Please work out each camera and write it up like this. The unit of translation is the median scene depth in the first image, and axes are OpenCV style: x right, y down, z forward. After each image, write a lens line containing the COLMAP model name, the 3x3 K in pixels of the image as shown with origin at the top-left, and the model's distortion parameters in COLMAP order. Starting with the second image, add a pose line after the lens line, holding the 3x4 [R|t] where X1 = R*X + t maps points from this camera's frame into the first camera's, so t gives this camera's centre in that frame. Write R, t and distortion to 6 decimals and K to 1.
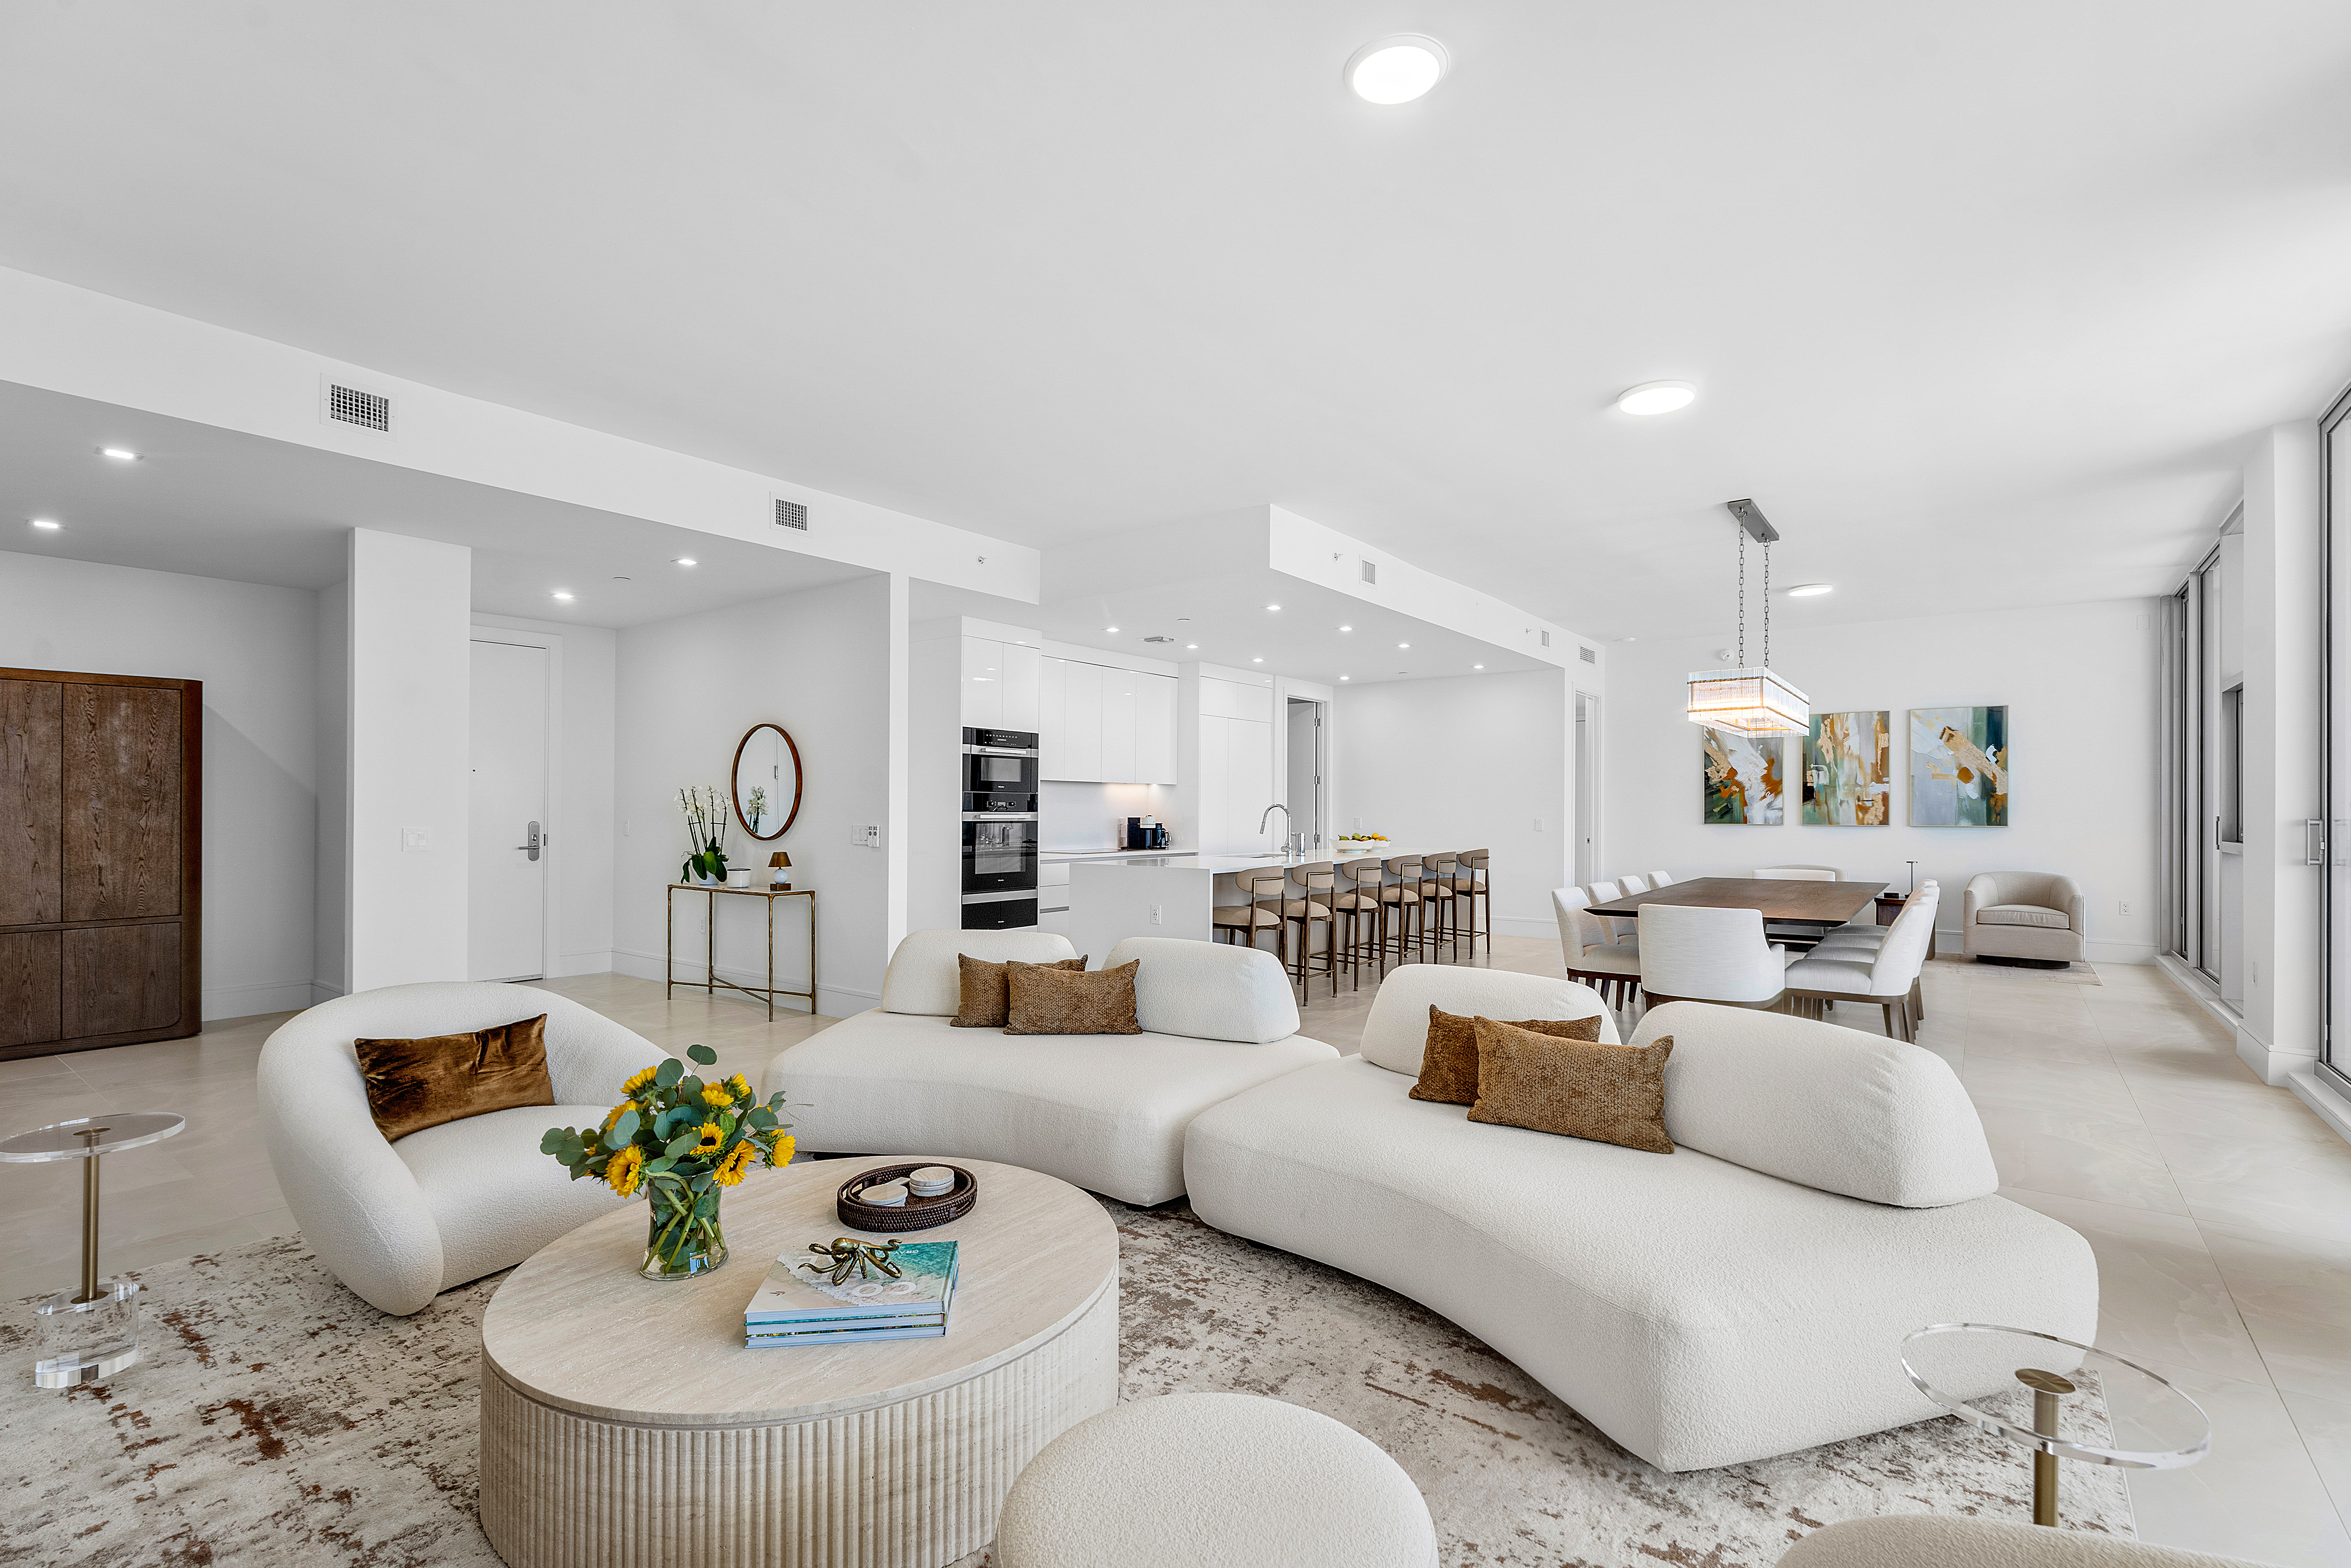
lens RADIAL K [[1071.4, 0, 1188.2], [0, 1071.4, 799.2], [0, 0, 1]] dist [0.006537, -0.004820]
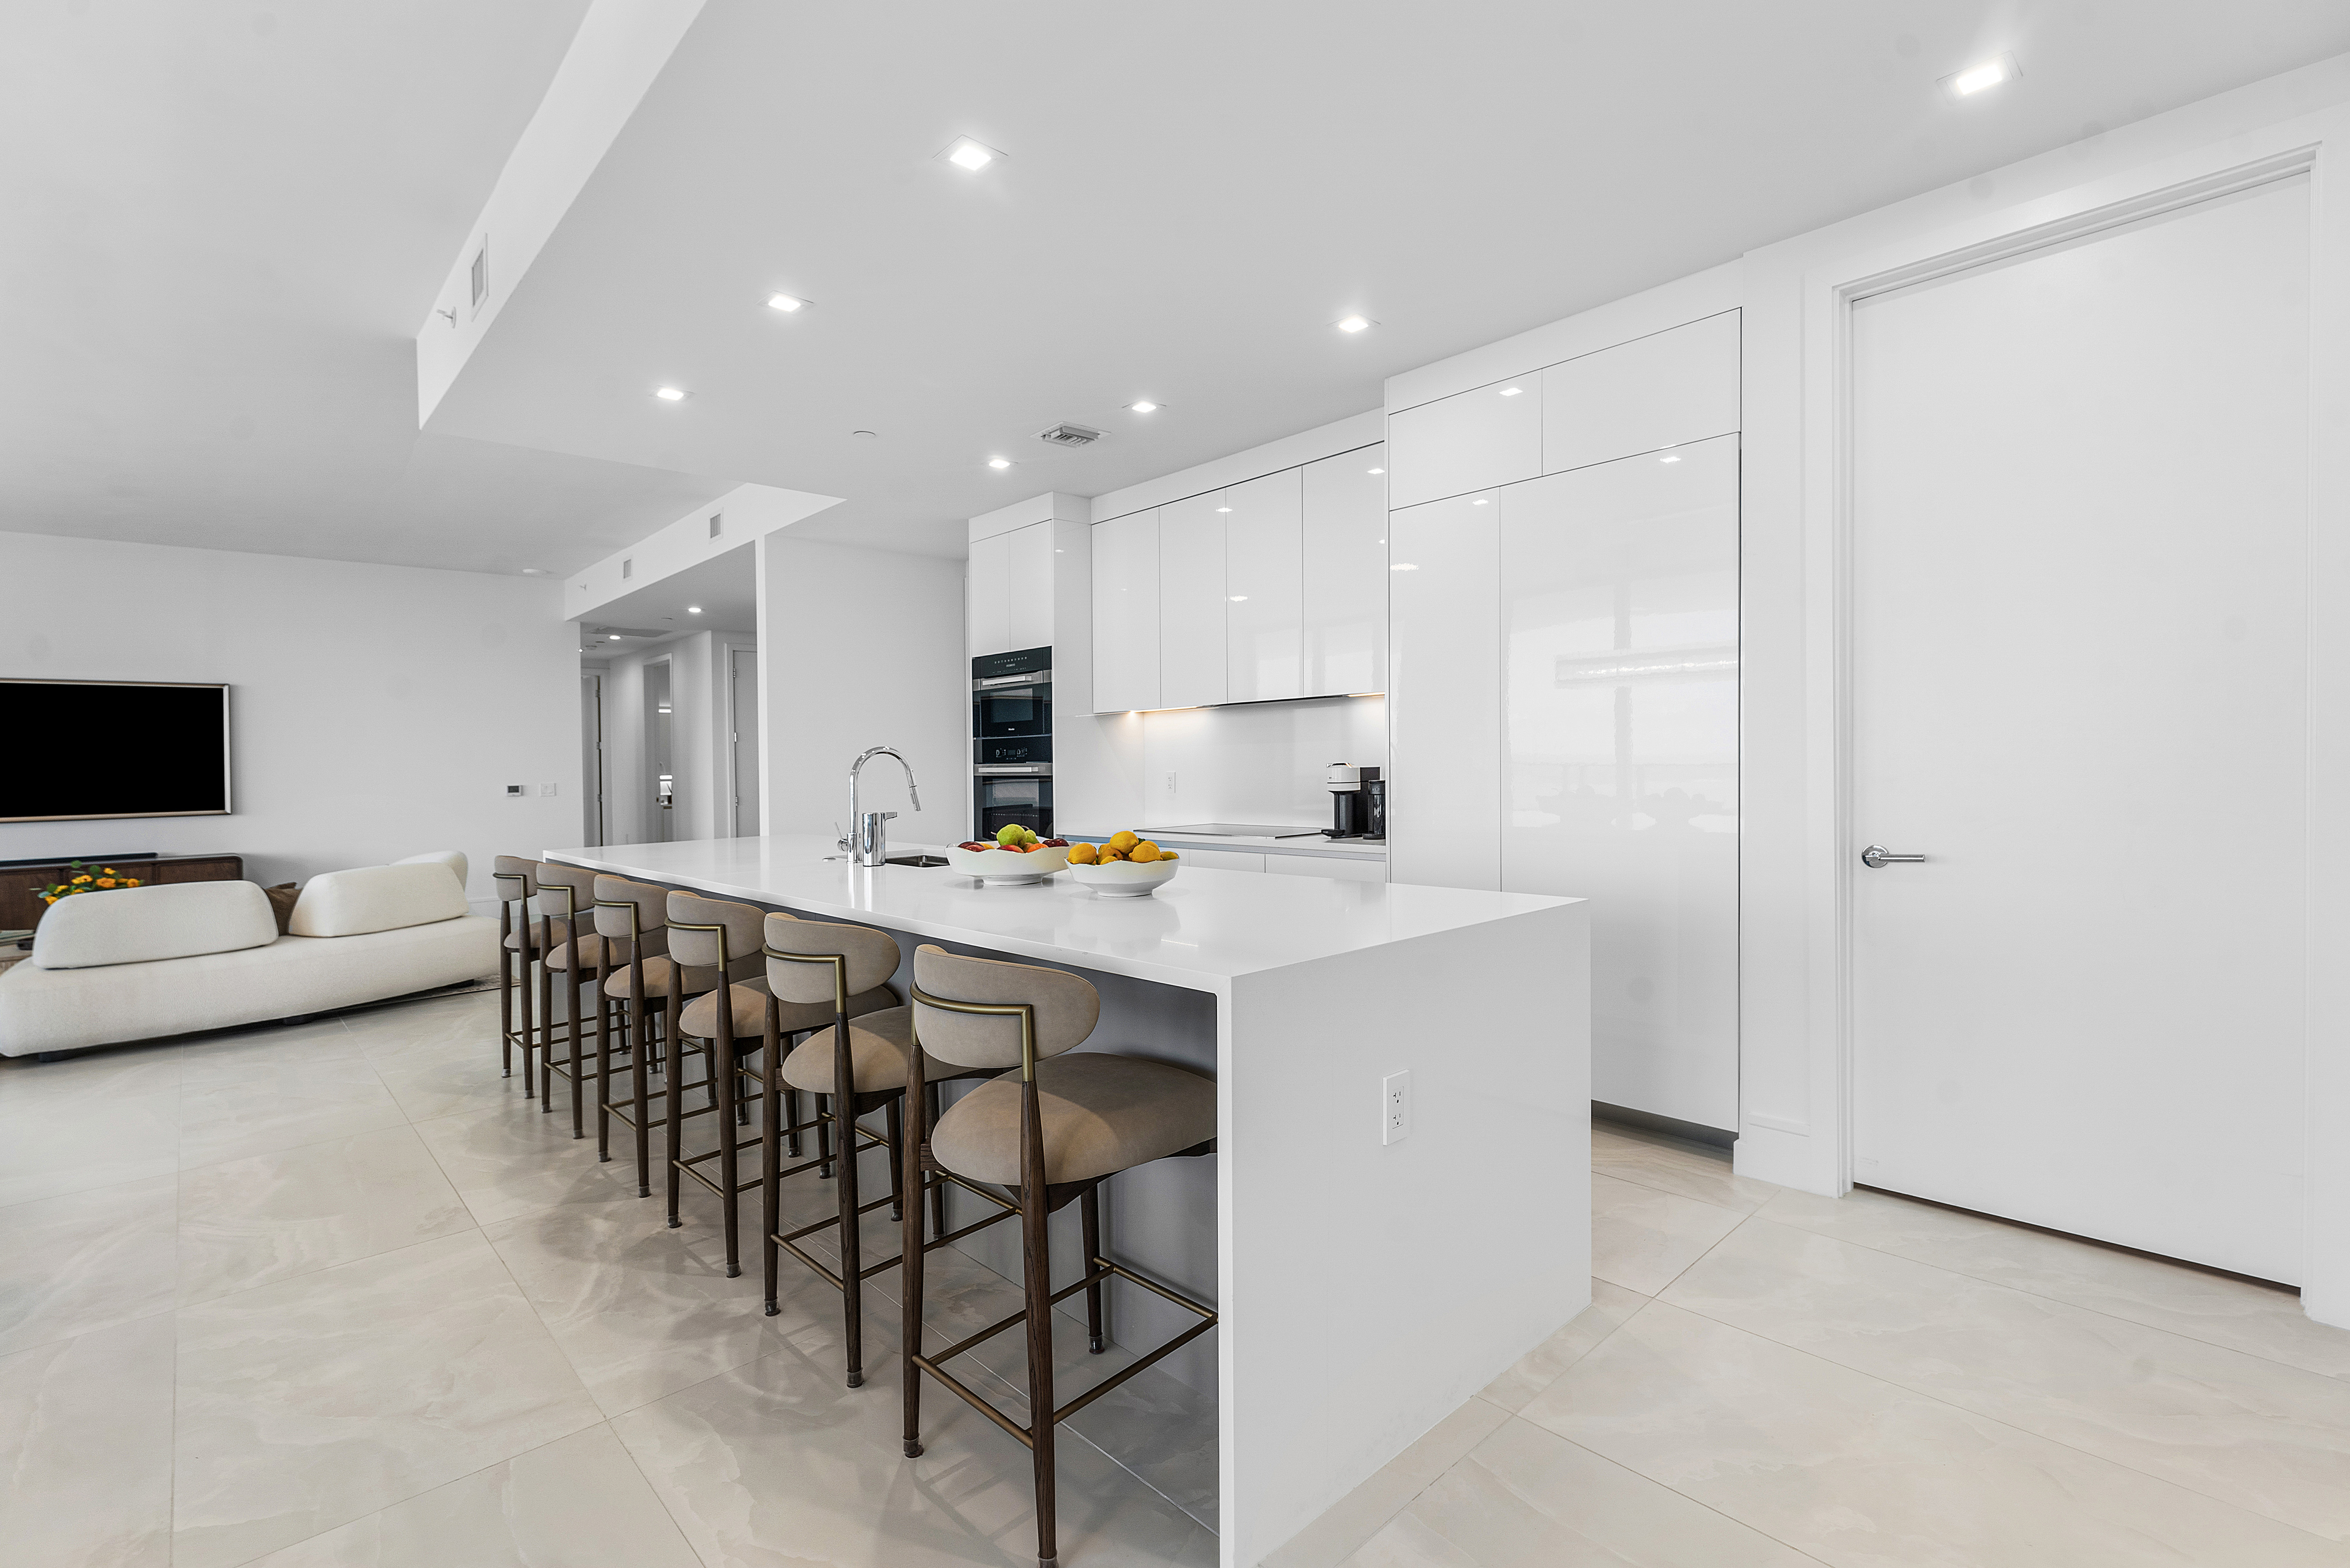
lens RADIAL K [[1071.2, 0, 1216.6], [0, 1071.2, 771.8], [0, 0, 1]] dist [0.006537, -0.004820]
pose [[-0.161259, 0.019935, -0.986711, 0.457429], [0.036835, 0.999221, 0.014168, 0.011055], [0.986224, -0.034061, -0.161868, 1.079017]]
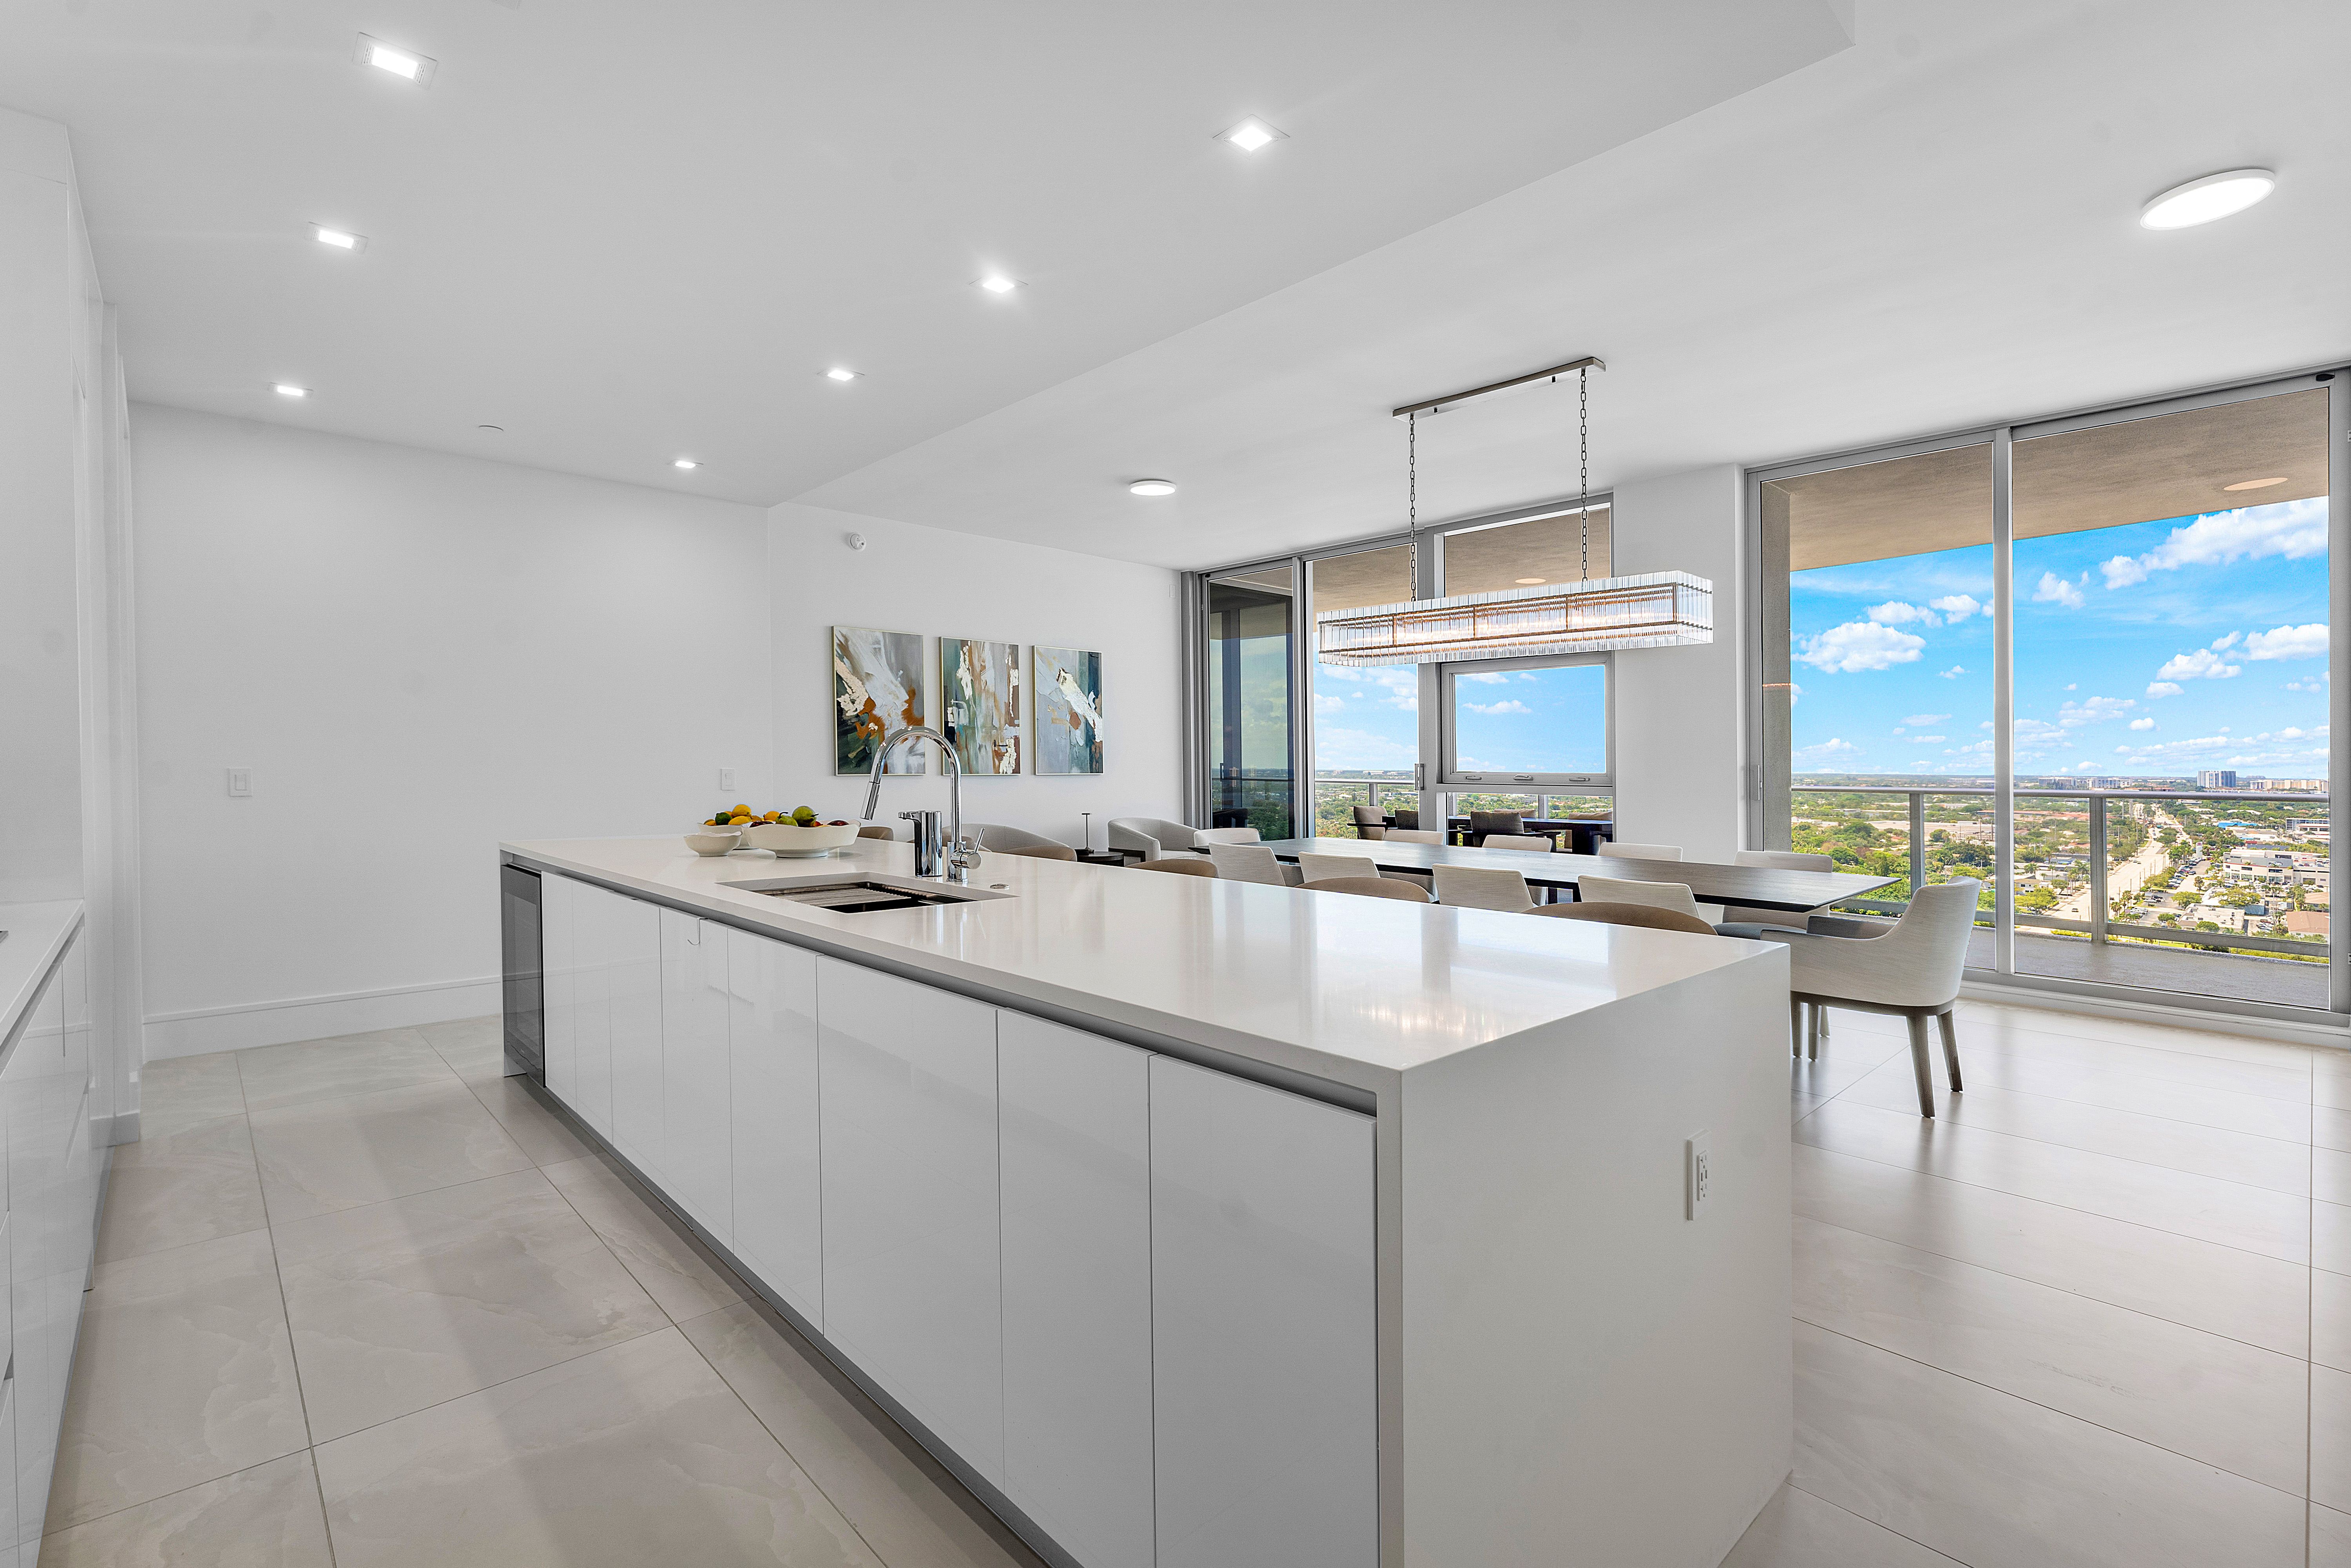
lens RADIAL K [[1071.4, 0, 1188.2], [0, 1071.4, 784.1], [0, 0, 1]] dist [0.006537, -0.004820]
pose [[0.153798, -0.018573, 0.987928, -0.216488], [-0.014890, 0.999666, 0.021112, 0.012940], [-0.987990, -0.017957, 0.153470, 0.767539]]
